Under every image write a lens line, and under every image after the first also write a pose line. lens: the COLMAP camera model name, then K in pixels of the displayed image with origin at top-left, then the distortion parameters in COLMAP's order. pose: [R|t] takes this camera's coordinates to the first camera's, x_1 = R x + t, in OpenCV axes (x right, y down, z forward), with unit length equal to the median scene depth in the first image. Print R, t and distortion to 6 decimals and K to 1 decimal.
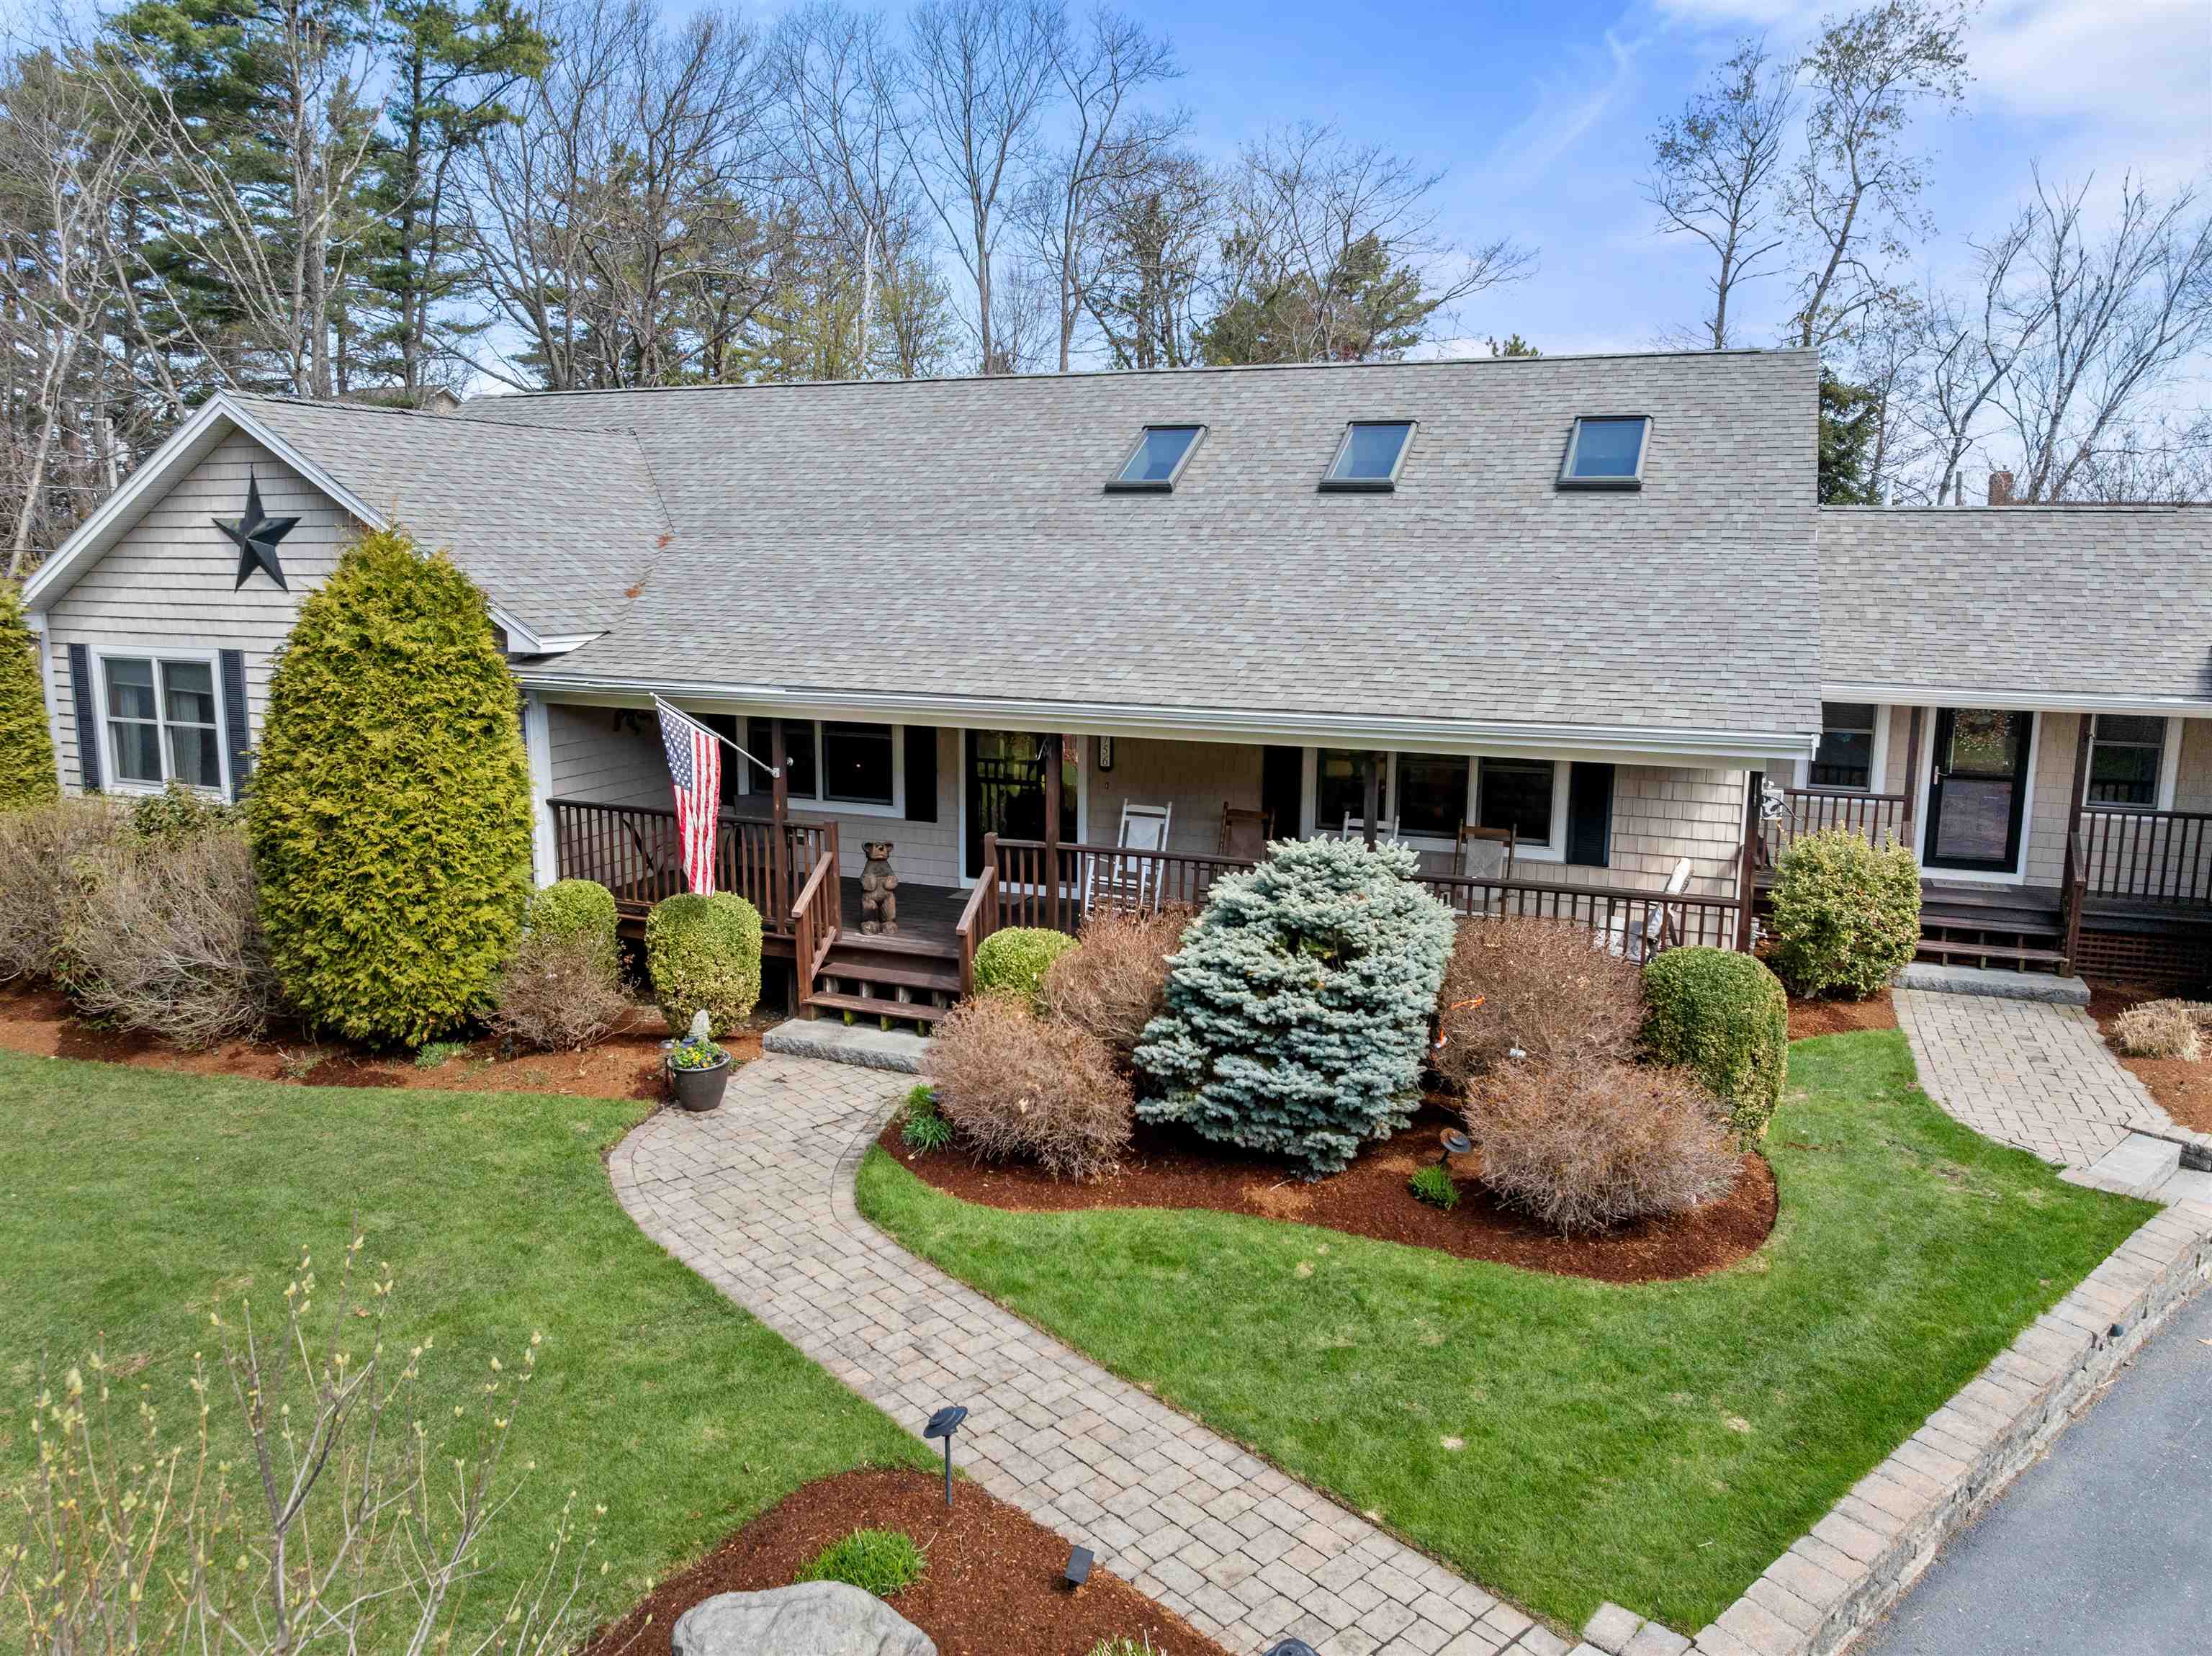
lens RADIAL K [[1554.3, 0, 1110.7], [0, 1554.3, 816.7], [0, 0, 1]] dist [-0.035917, 0.002415]
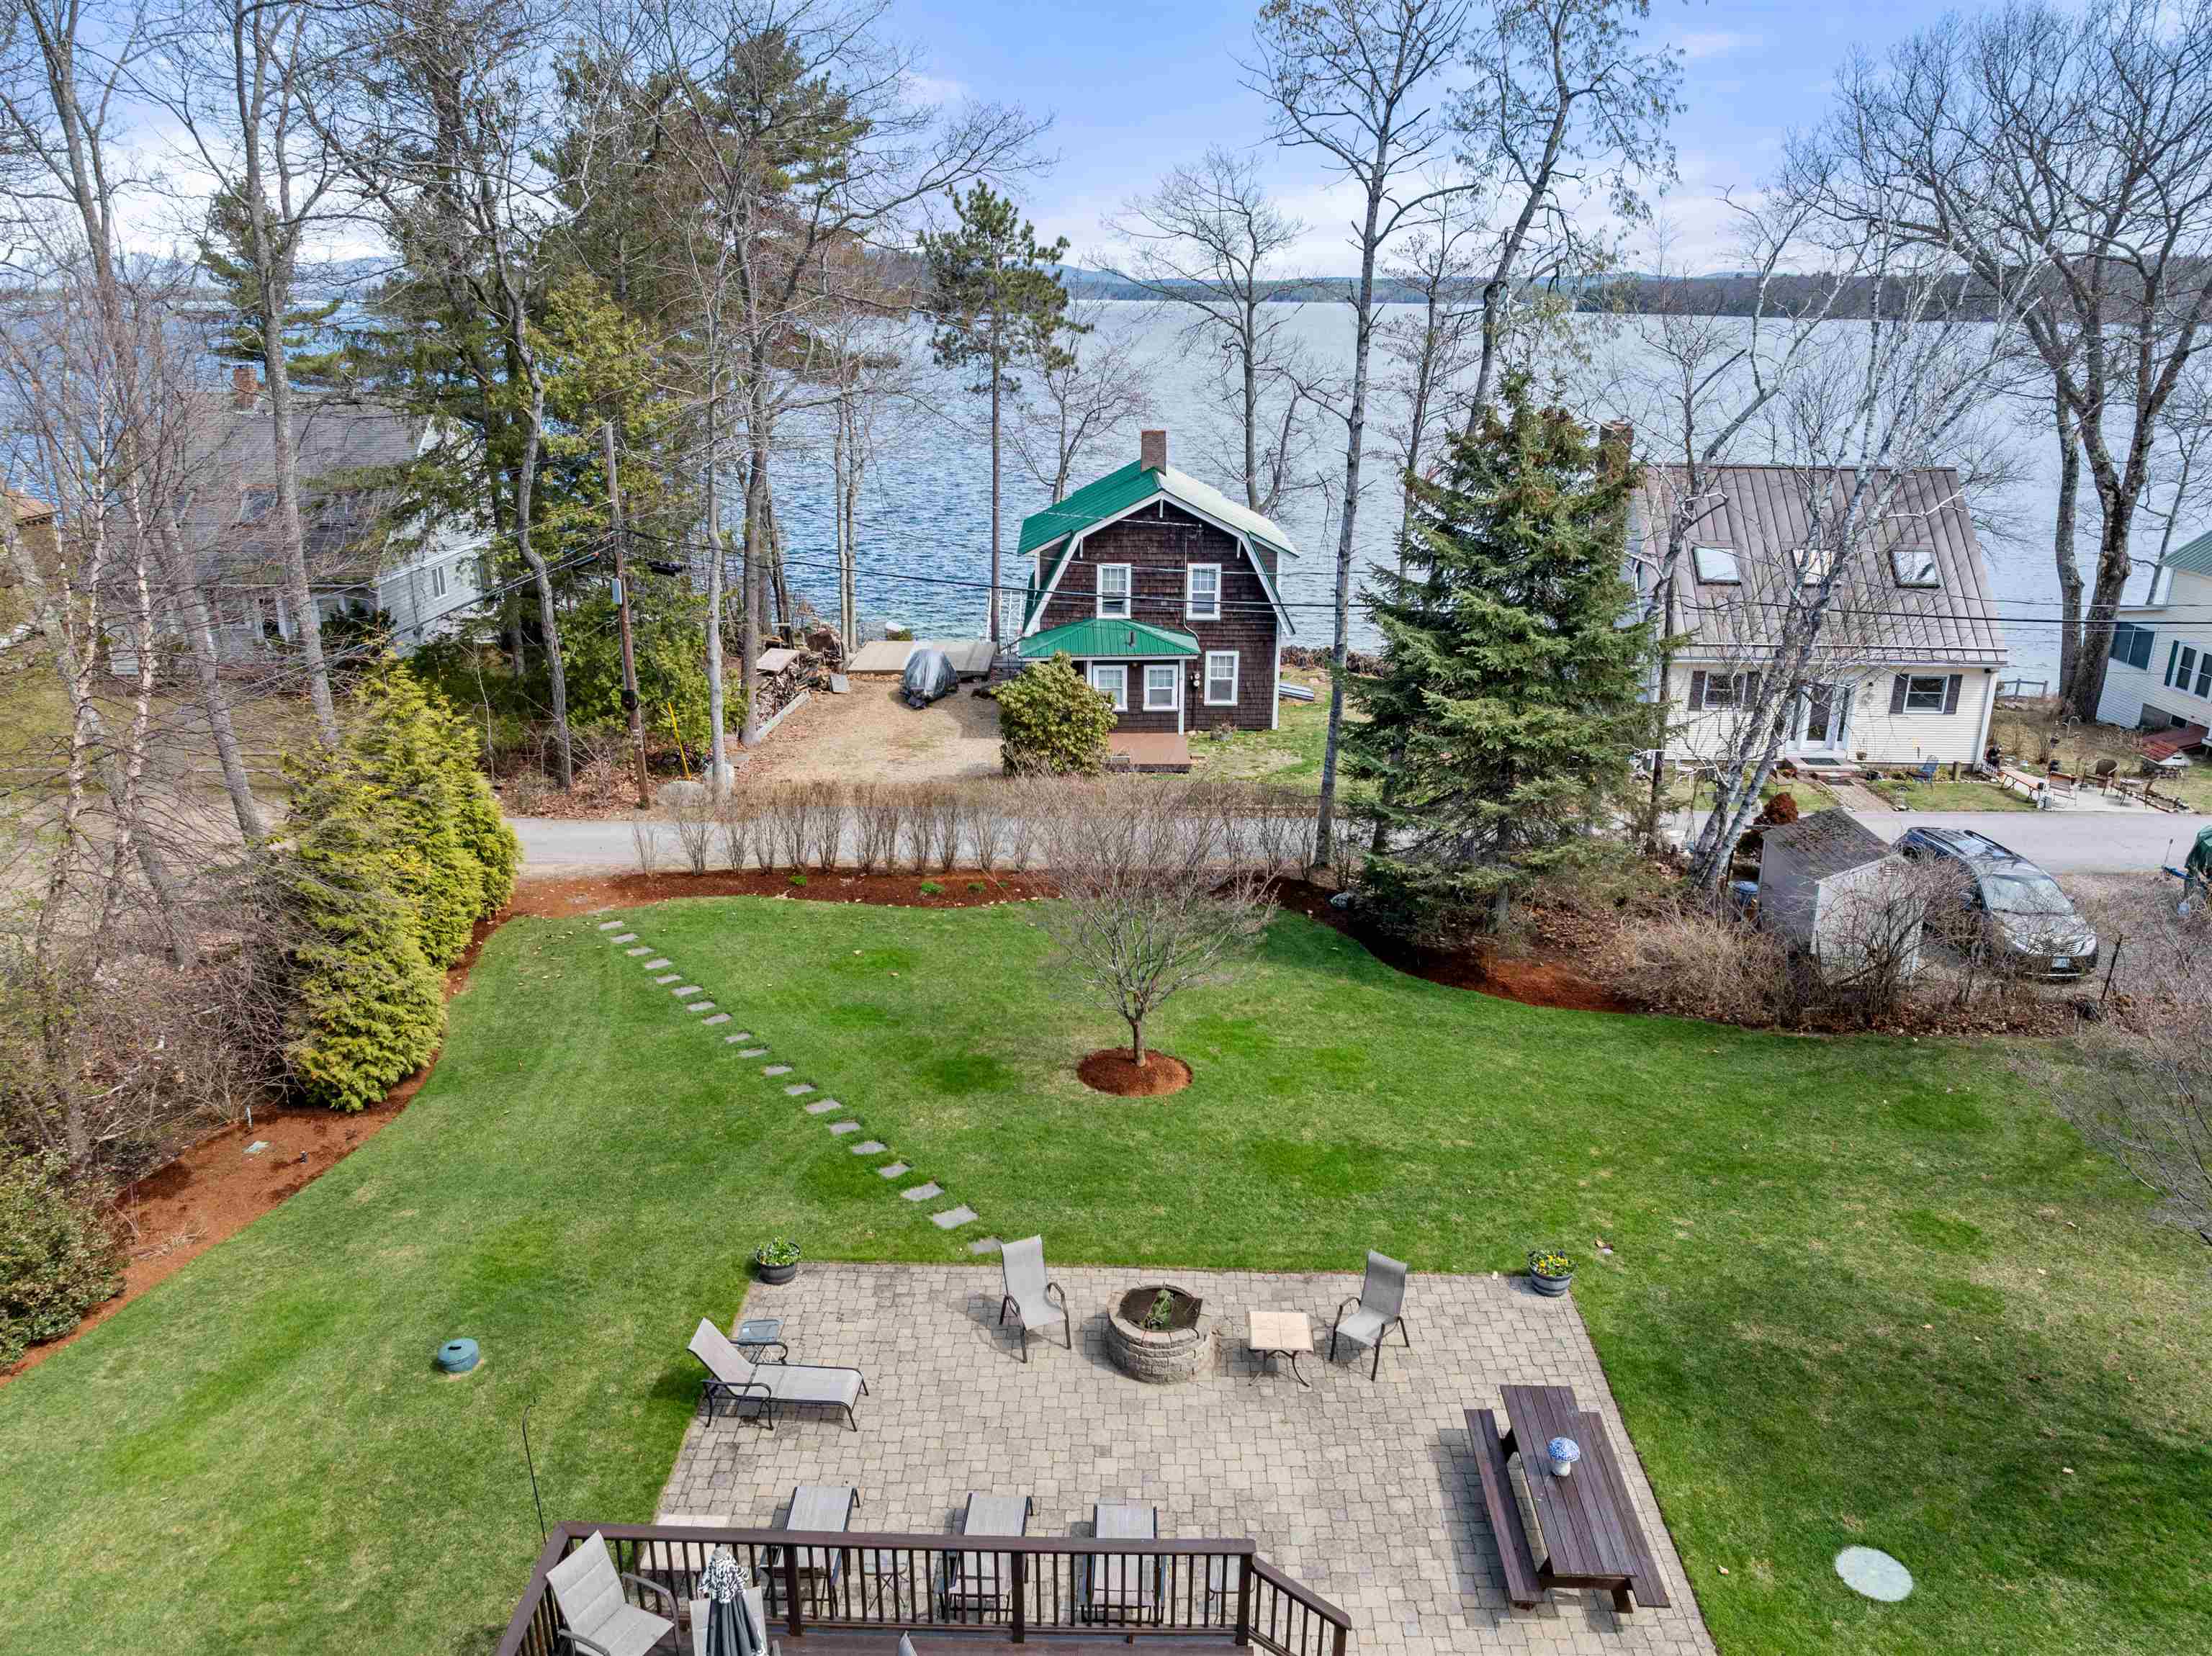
lens RADIAL K [[1554.3, 0, 1110.7], [0, 1554.3, 816.7], [0, 0, 1]] dist [-0.035917, 0.002415]
pose [[0.932728, -0.117555, 0.340880, 0.148211], [0.063083, 0.983984, 0.166723, -0.721489], [-0.355020, -0.134004, 0.925205, 1.323069]]
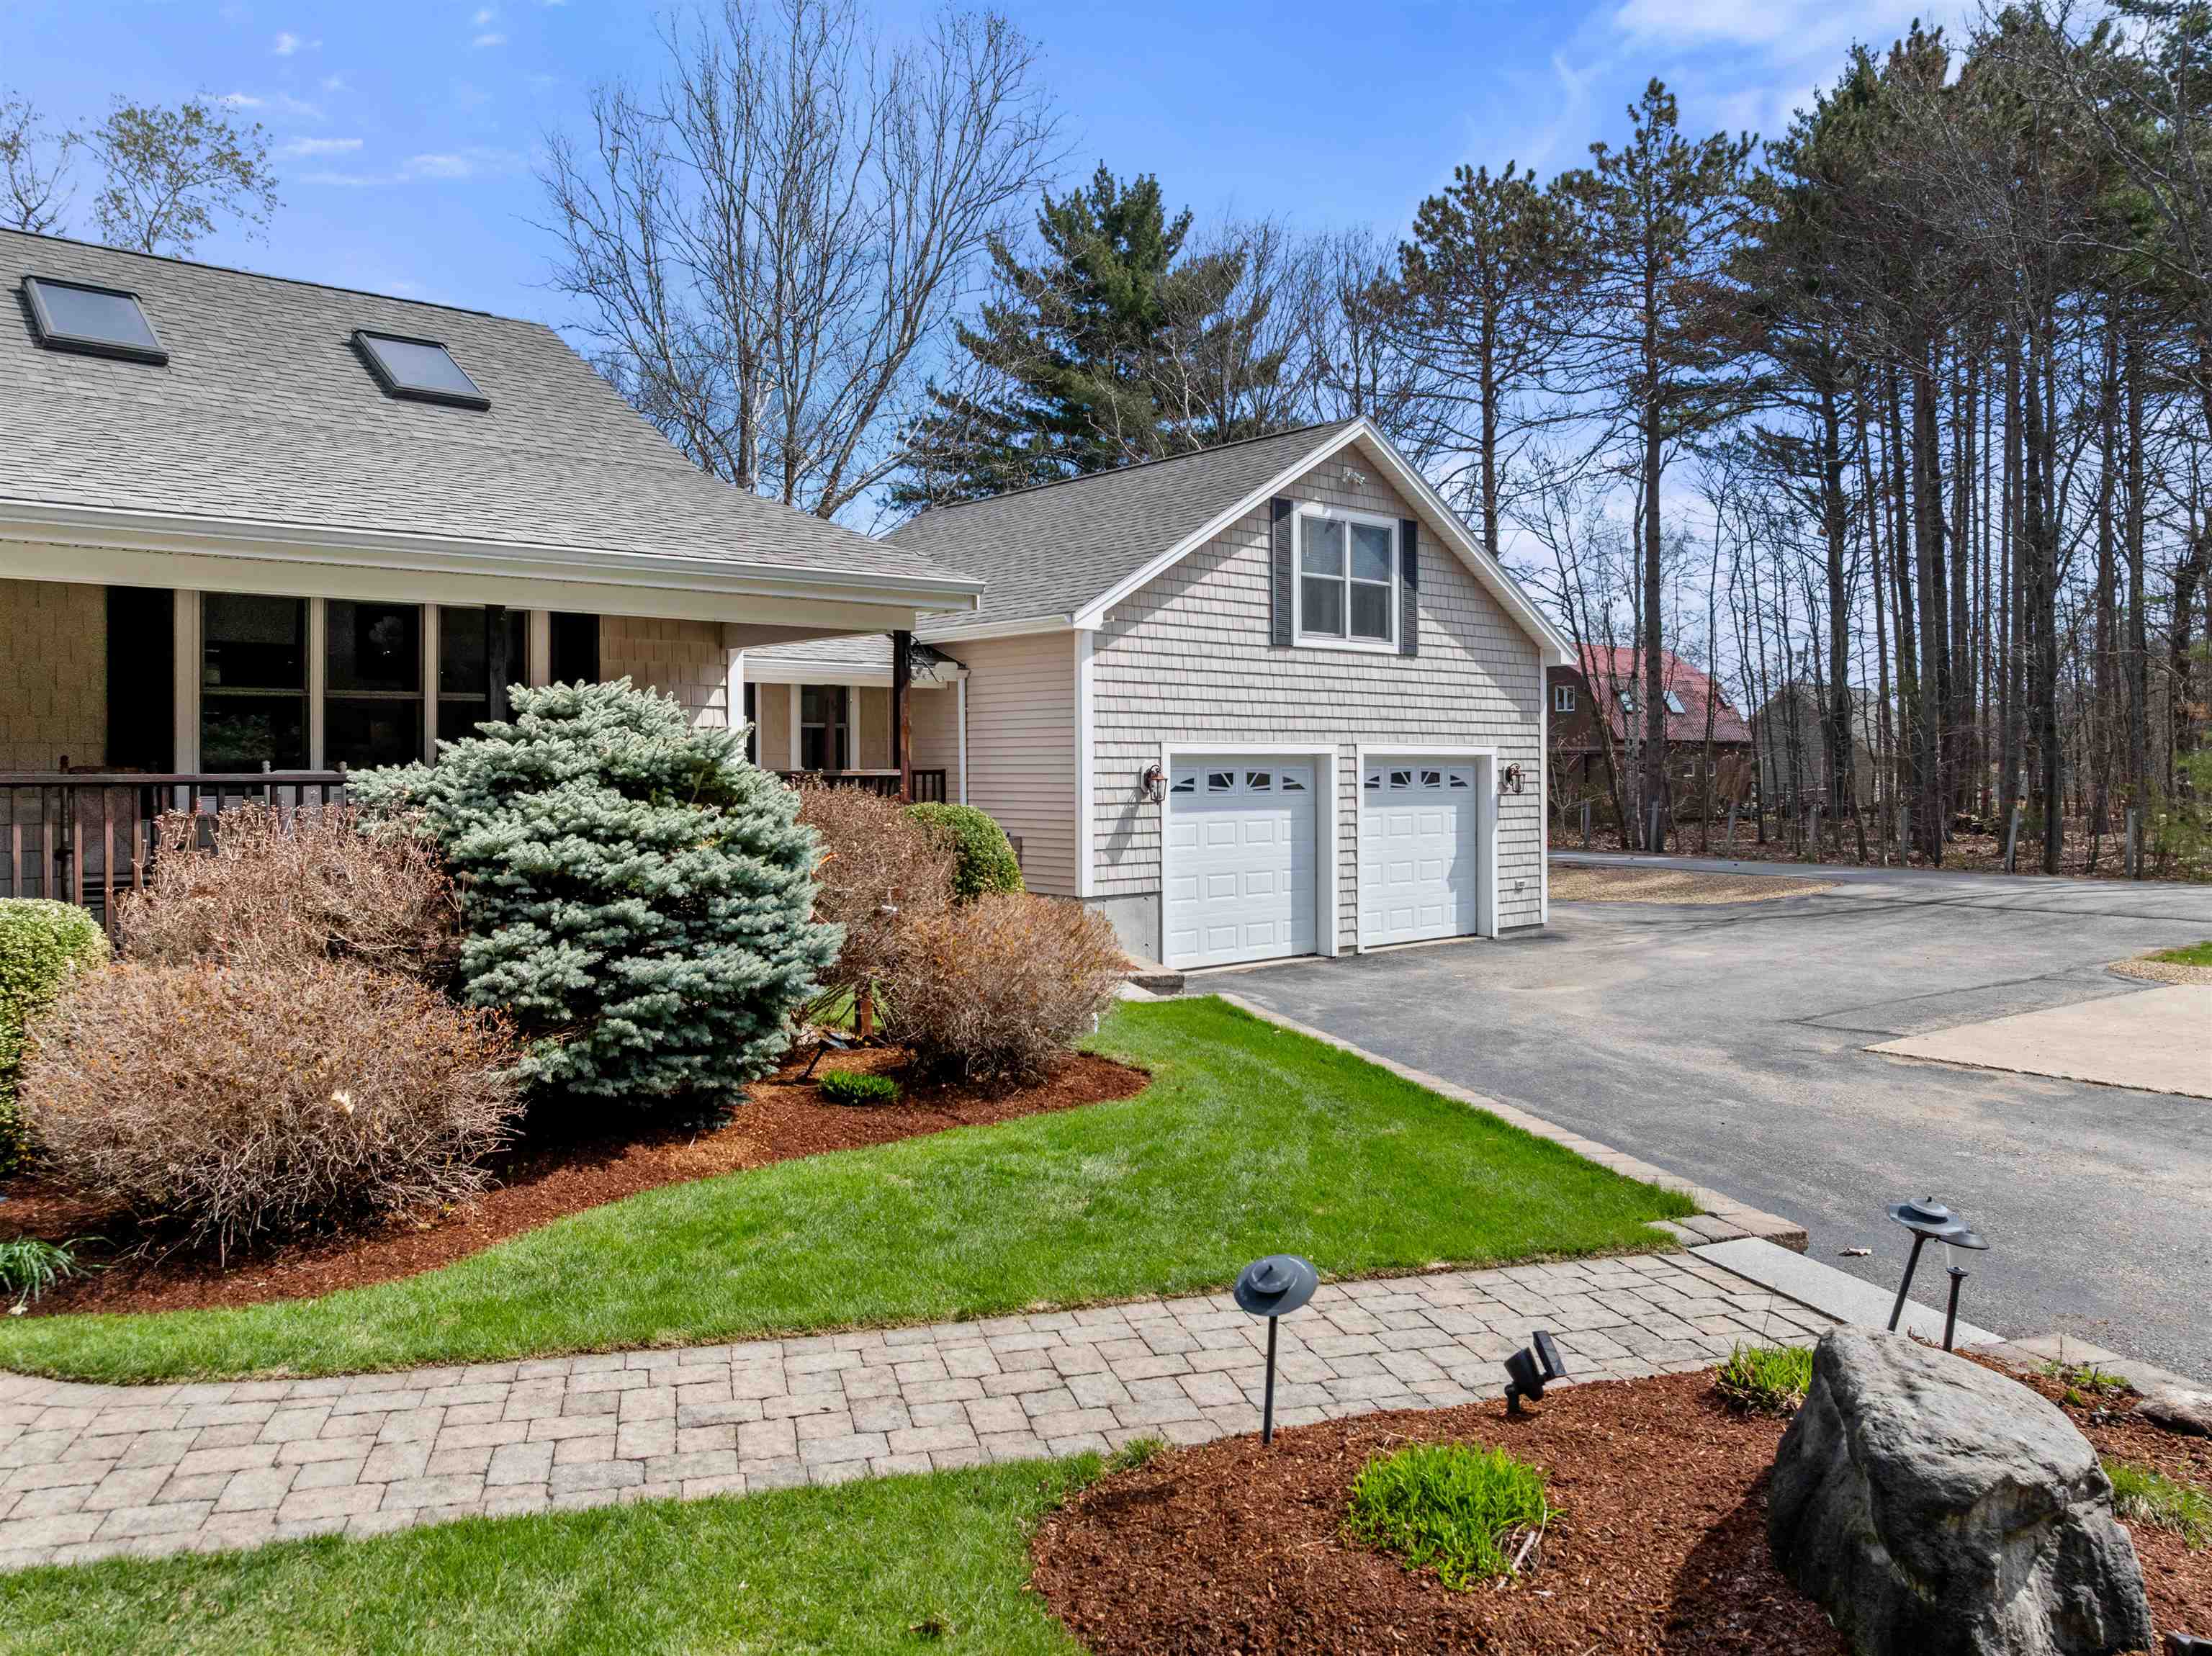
lens RADIAL K [[1576.8, 0, 1114.0], [0, 1576.8, 764.6], [0, 0, 1]] dist [-0.034705, 0.001241]
pose [[0.441883, -0.007715, 0.897040, -0.336686], [0.161124, 0.984384, -0.070903, 0.118526], [-0.882484, 0.175866, 0.436225, 0.389252]]
